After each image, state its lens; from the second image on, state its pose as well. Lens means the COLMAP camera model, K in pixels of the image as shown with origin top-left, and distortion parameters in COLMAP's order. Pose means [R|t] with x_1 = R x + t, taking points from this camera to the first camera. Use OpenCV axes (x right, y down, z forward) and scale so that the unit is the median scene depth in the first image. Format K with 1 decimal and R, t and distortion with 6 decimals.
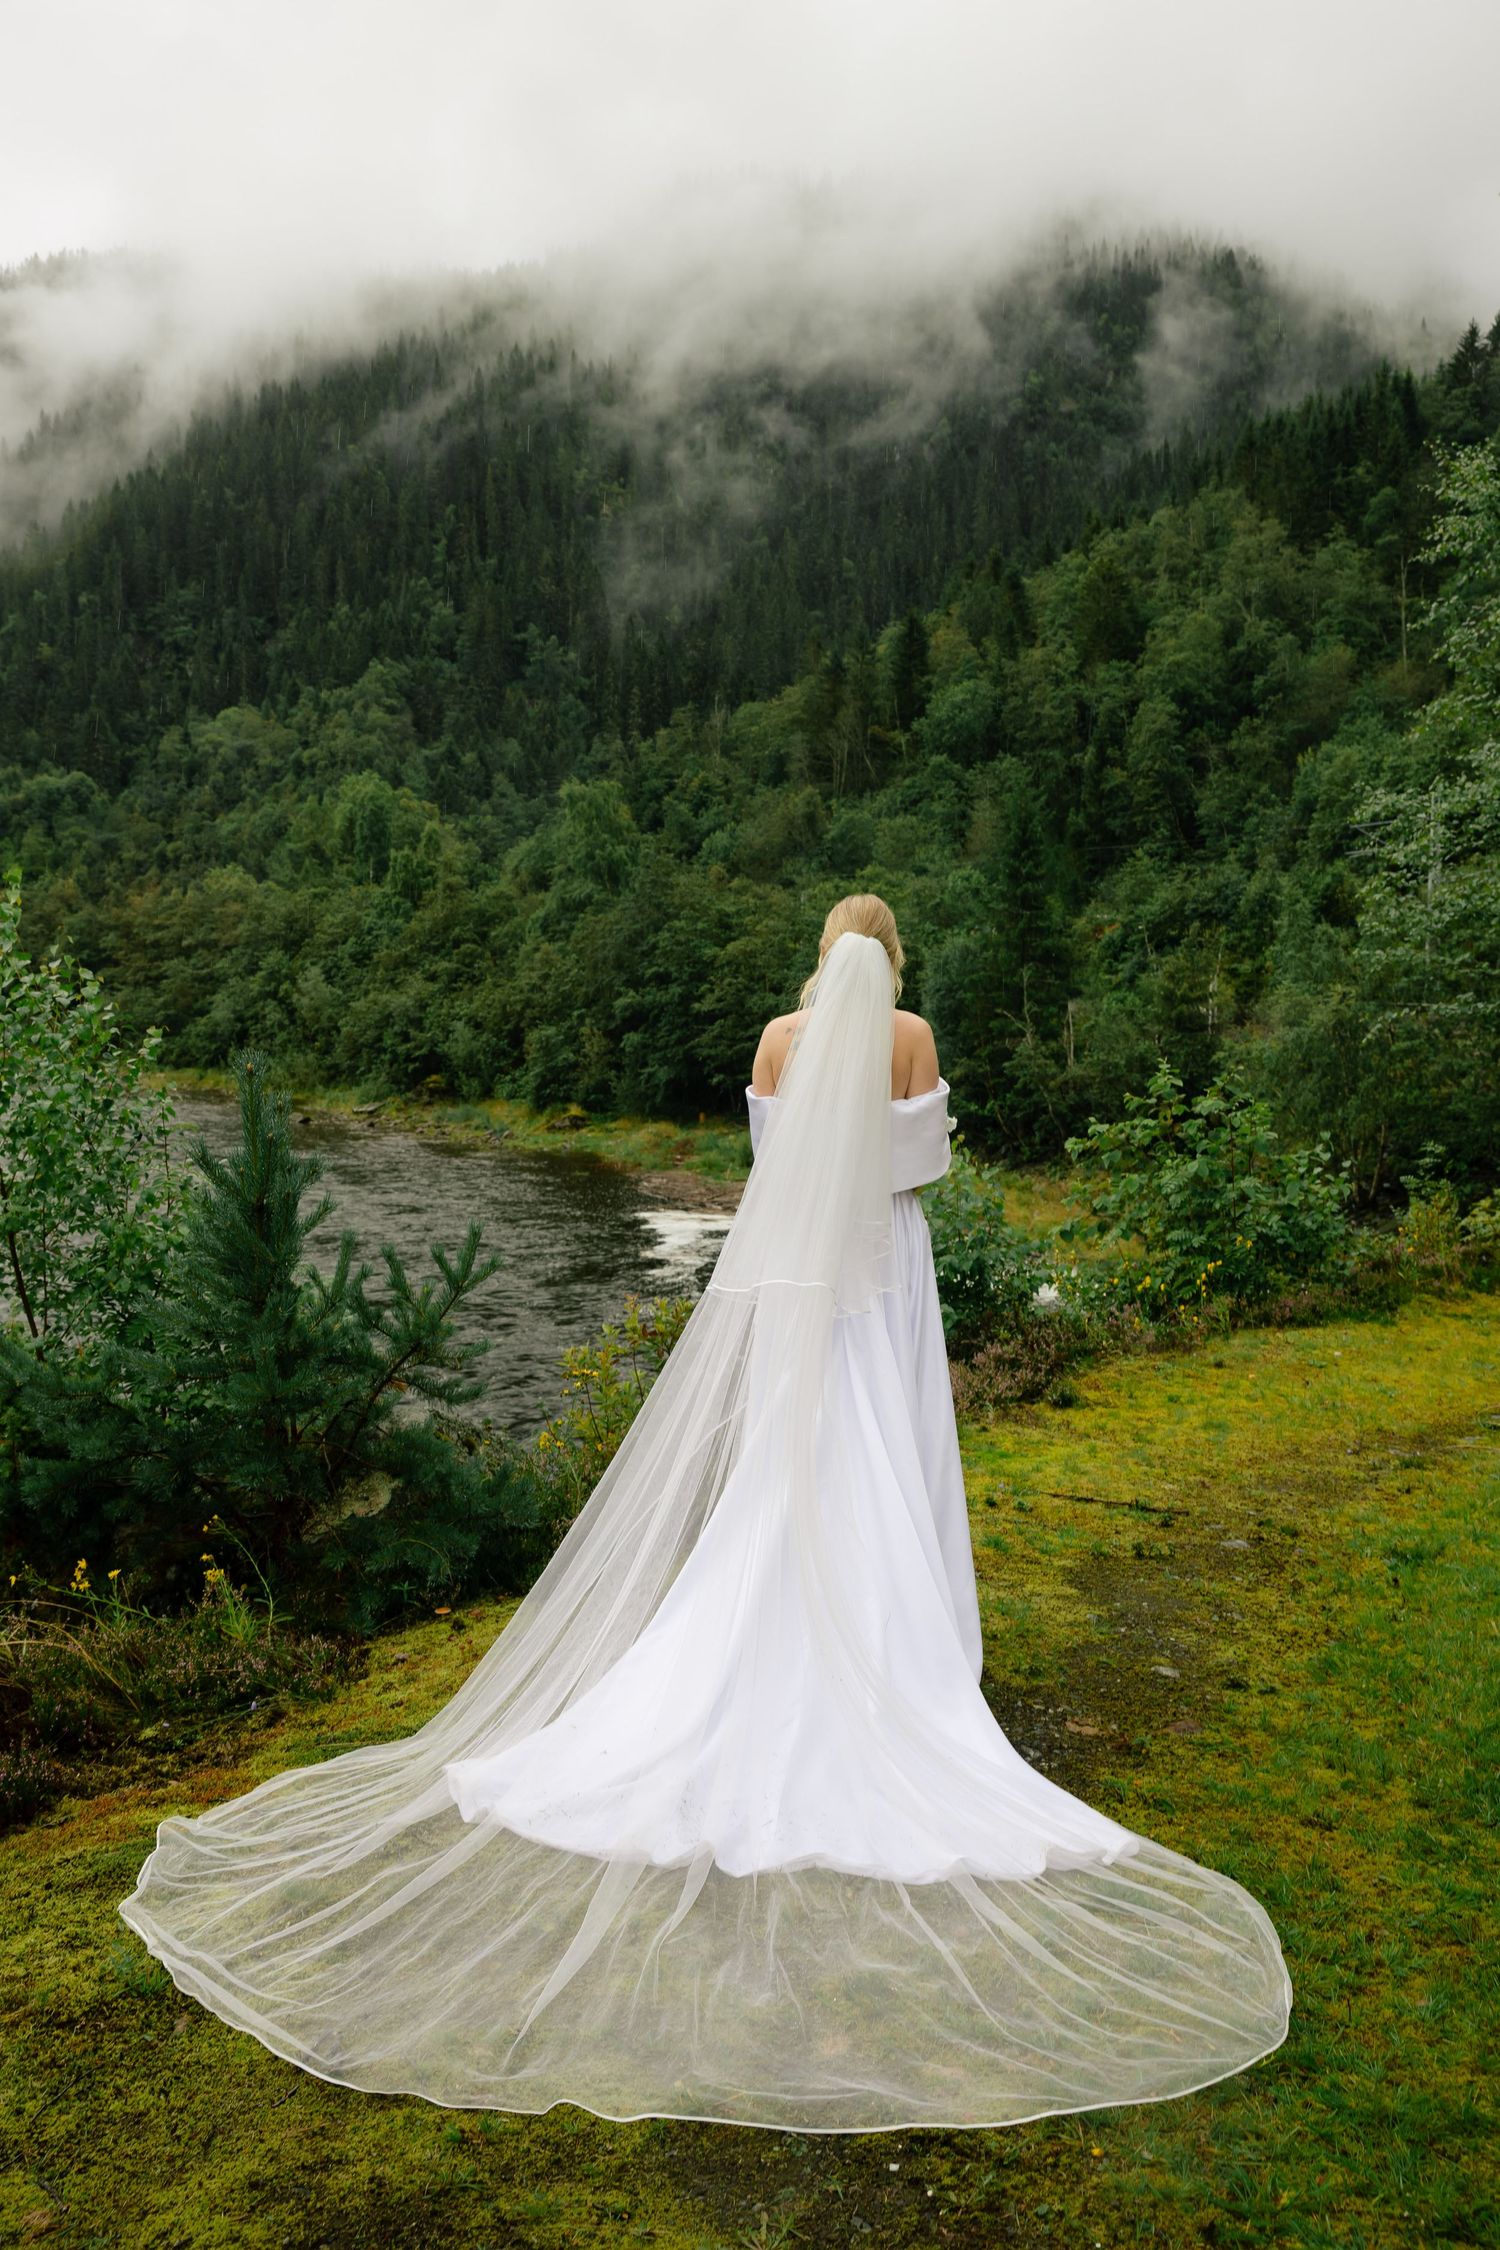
lens RADIAL K [[2075.7, 0, 751.9], [0, 2075.7, 1152.0], [0, 0, 1]] dist [-0.006909, 0.000000]
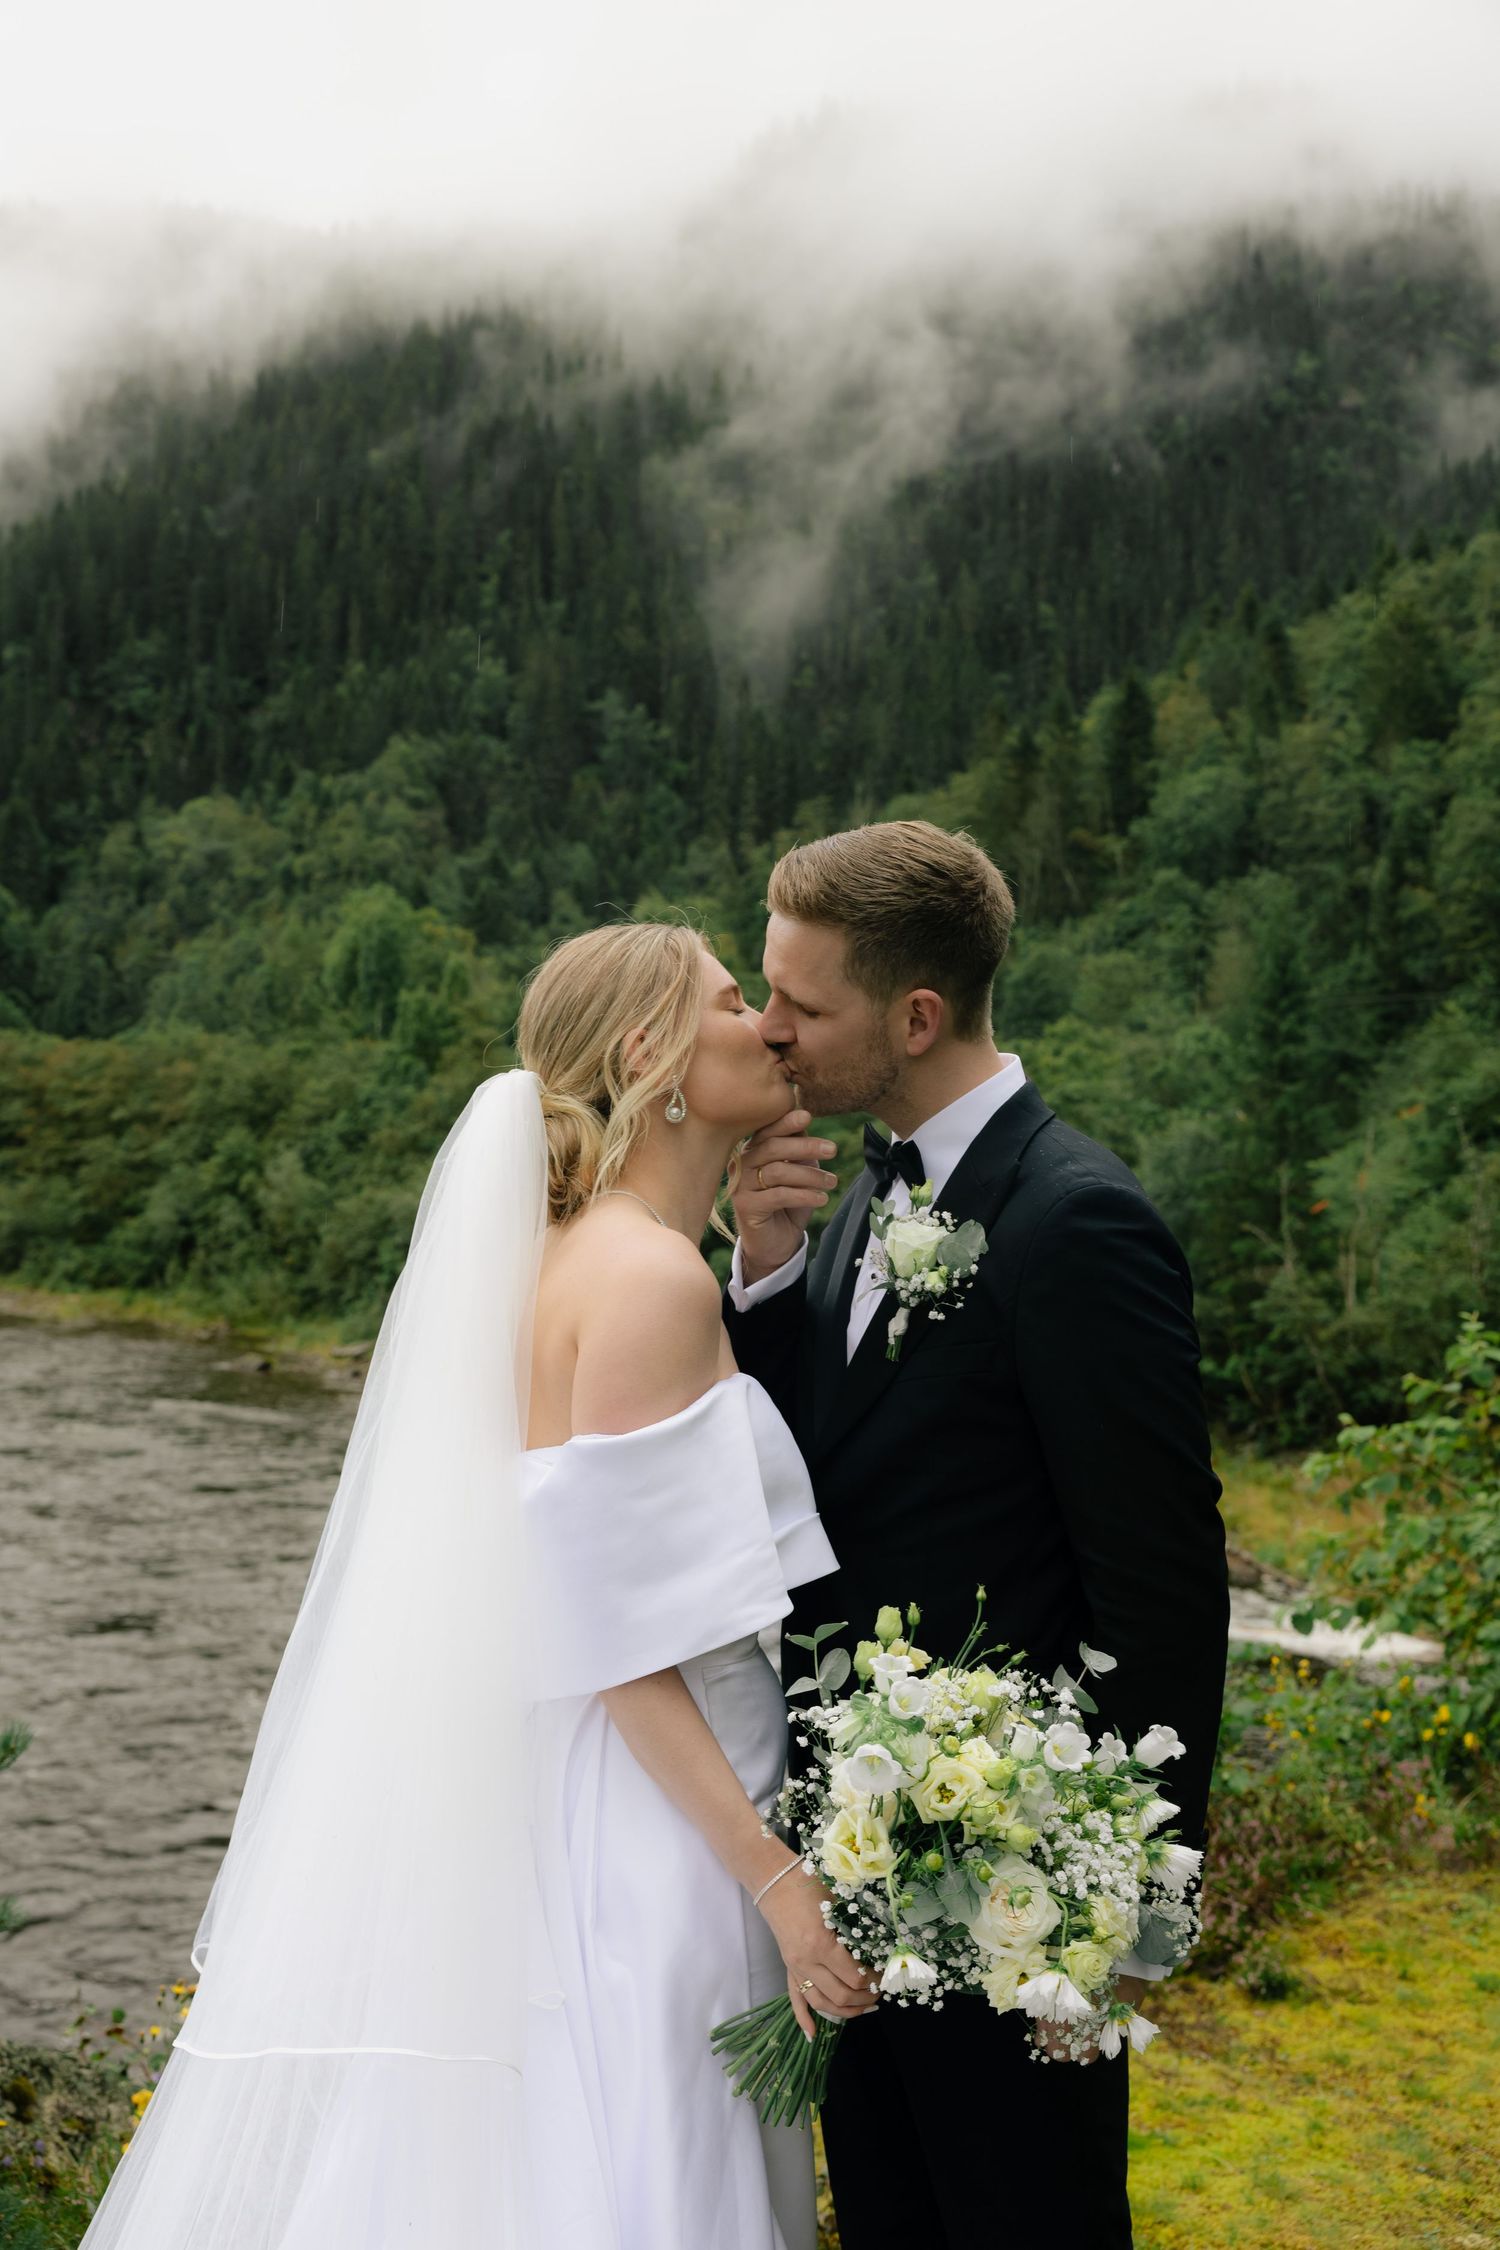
lens RADIAL K [[2898.6, 0, 750.3], [0, 2898.6, 1138.7], [0, 0, 1]] dist [0.021528, 0.000000]
pose [[0.998451, 0.013715, -0.053928, 0.037745], [-0.018829, 0.995251, -0.095508, -0.011472], [0.052362, 0.096375, 0.993967, 0.168932]]
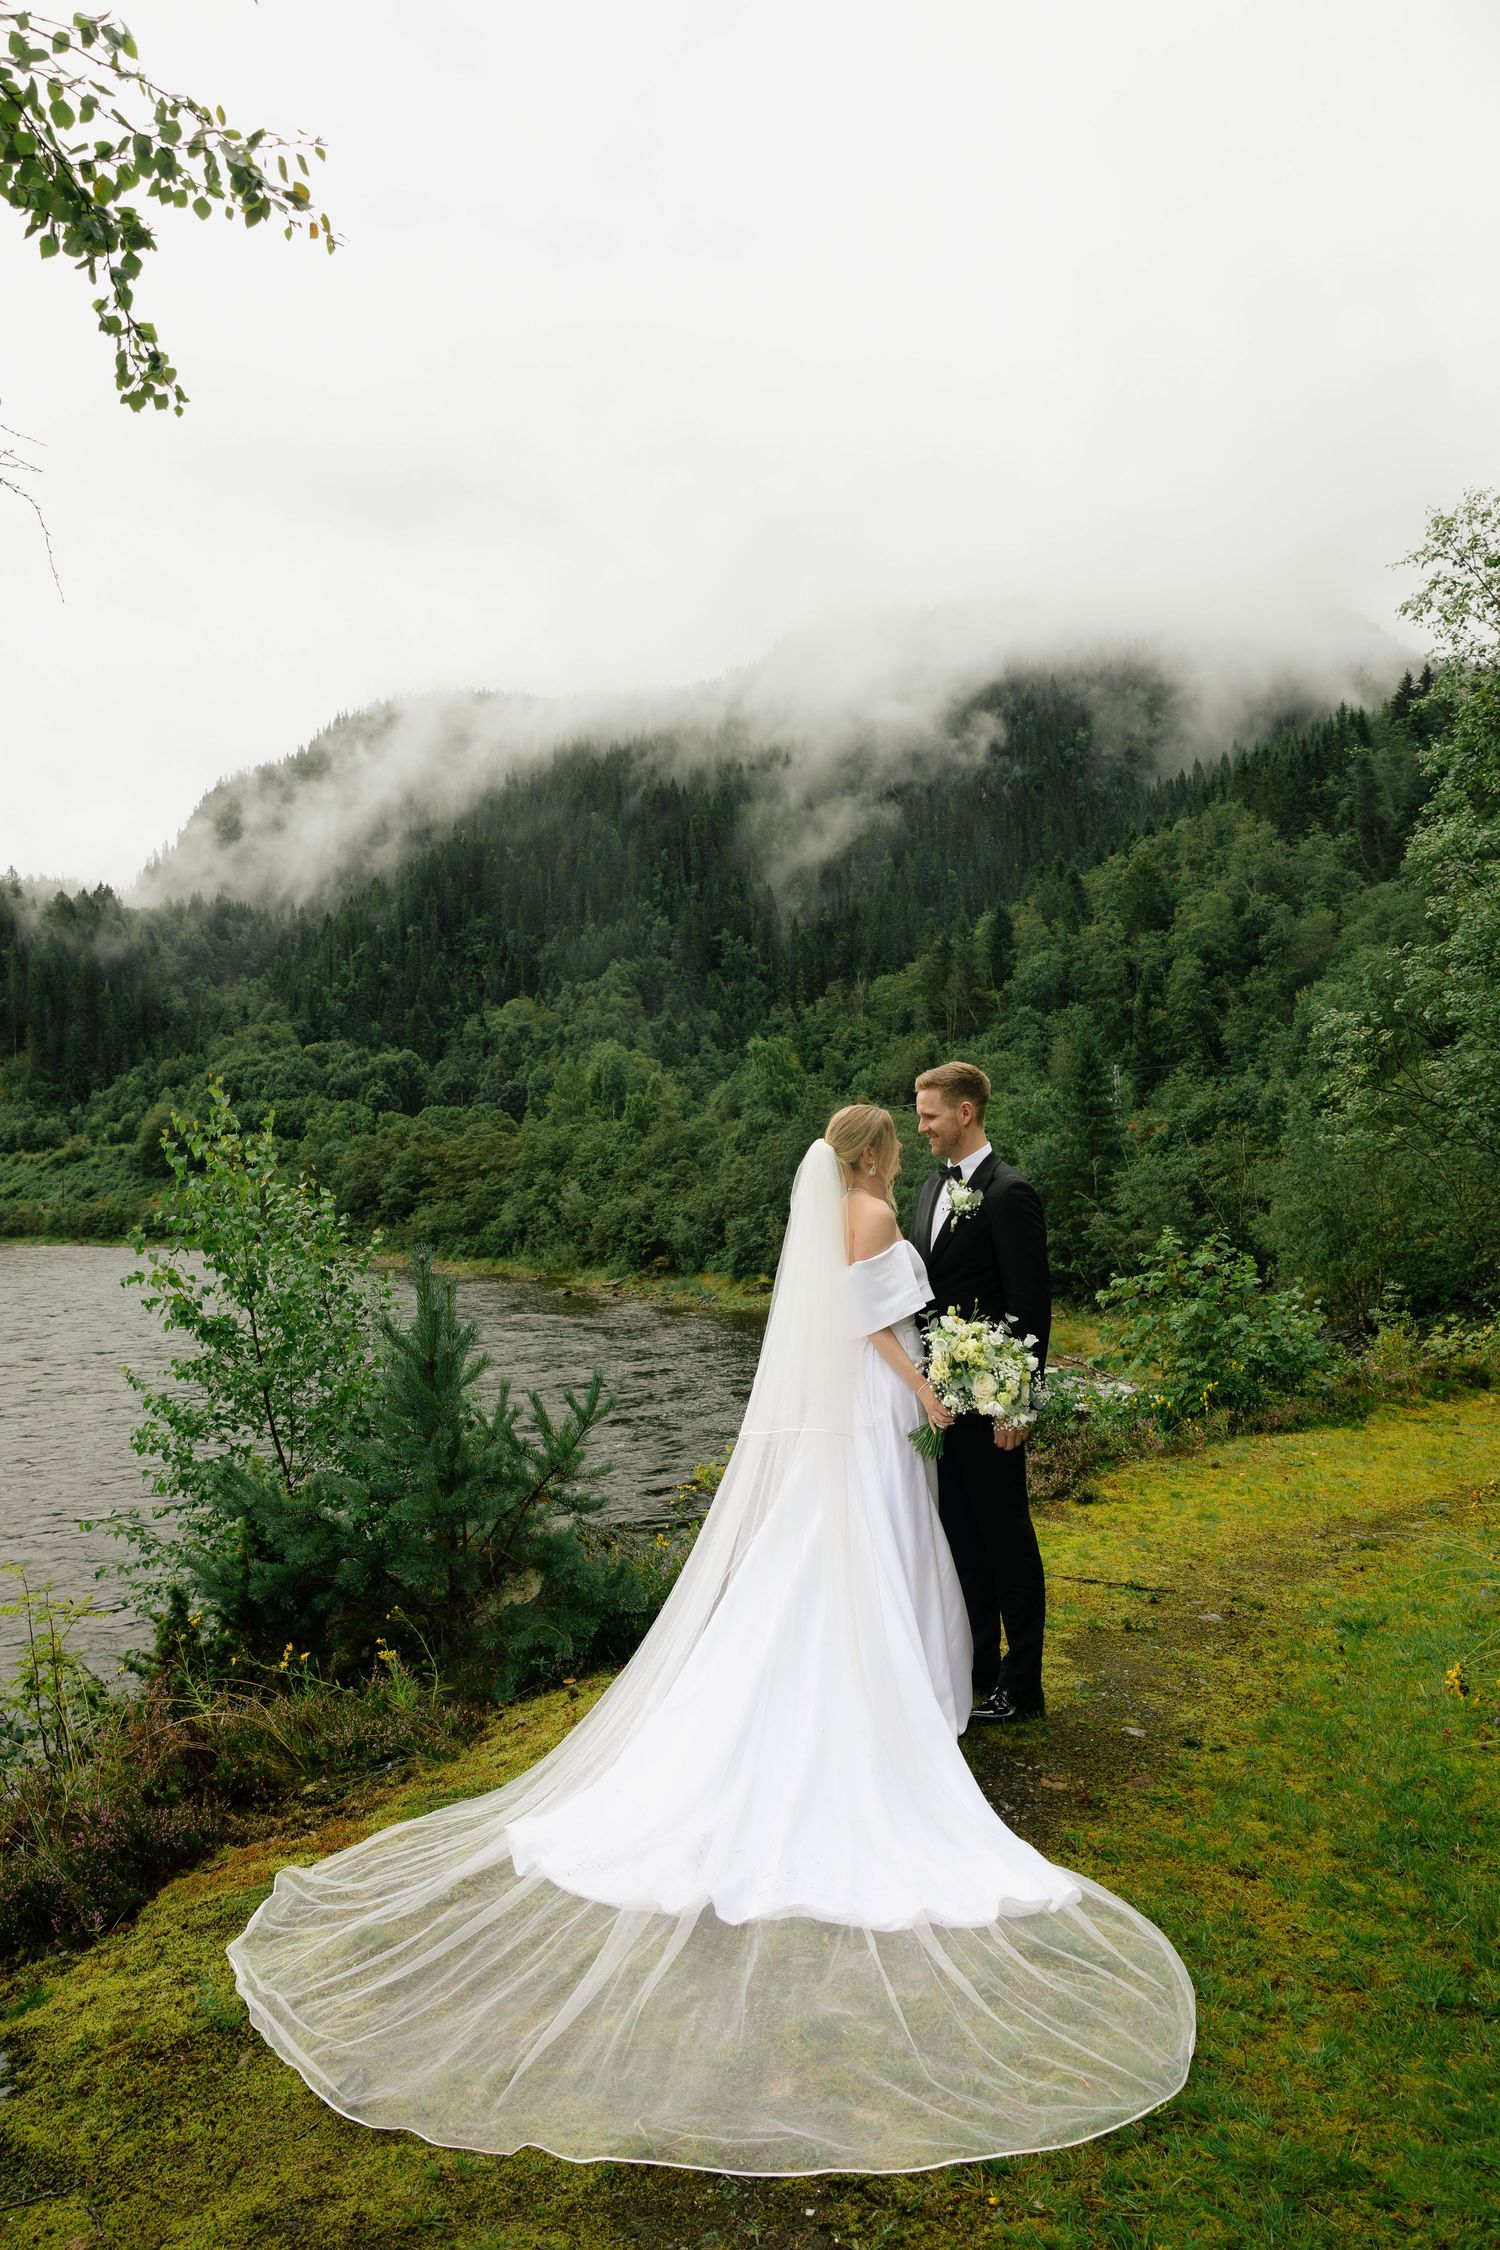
lens RADIAL K [[1533.3, 0, 743.7], [0, 1533.3, 1141.8], [0, 0, 1]] dist [-0.006053, -0.003081]
pose [[0.994342, -0.043226, -0.097039, 0.027995], [0.032519, 0.993474, -0.109323, -0.000298], [0.101131, 0.105549, 0.989258, 0.021835]]
